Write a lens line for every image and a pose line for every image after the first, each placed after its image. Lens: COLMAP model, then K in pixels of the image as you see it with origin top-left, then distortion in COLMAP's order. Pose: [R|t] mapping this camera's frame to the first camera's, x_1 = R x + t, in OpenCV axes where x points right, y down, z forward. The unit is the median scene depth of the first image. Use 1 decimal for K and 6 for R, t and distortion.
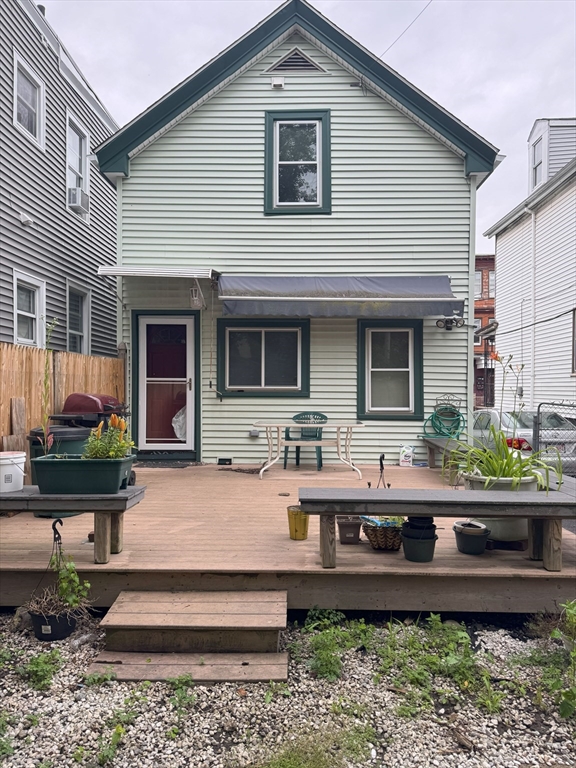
lens RADIAL K [[542.2, 0, 291.5], [0, 542.2, 391.9], [0, 0, 1]] dist [0.051442, -0.039109]
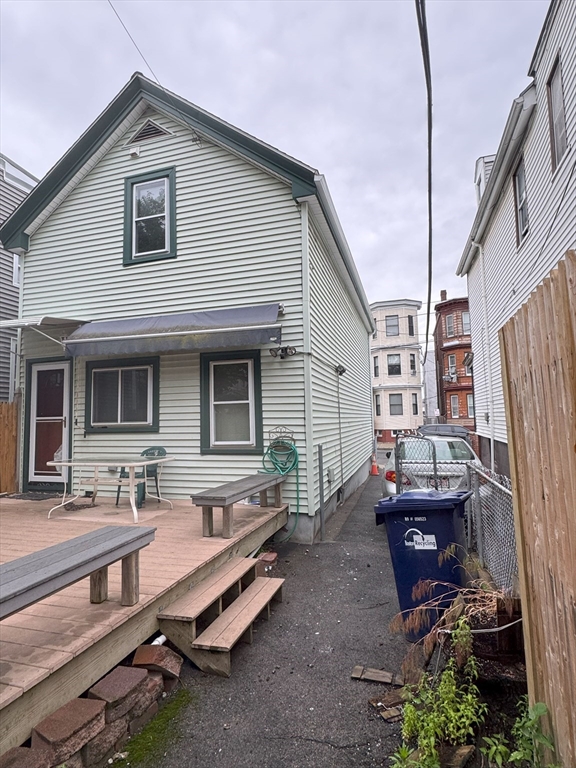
lens RADIAL K [[387.1, 0, 289.7], [0, 387.1, 388.9], [0, 0, 1]] dist [0.002011, 0.000290]
pose [[0.968367, -0.045373, -0.245370, 0.456989], [0.024178, 0.995764, -0.088713, -0.000401], [0.248356, 0.079974, 0.965362, 0.348335]]
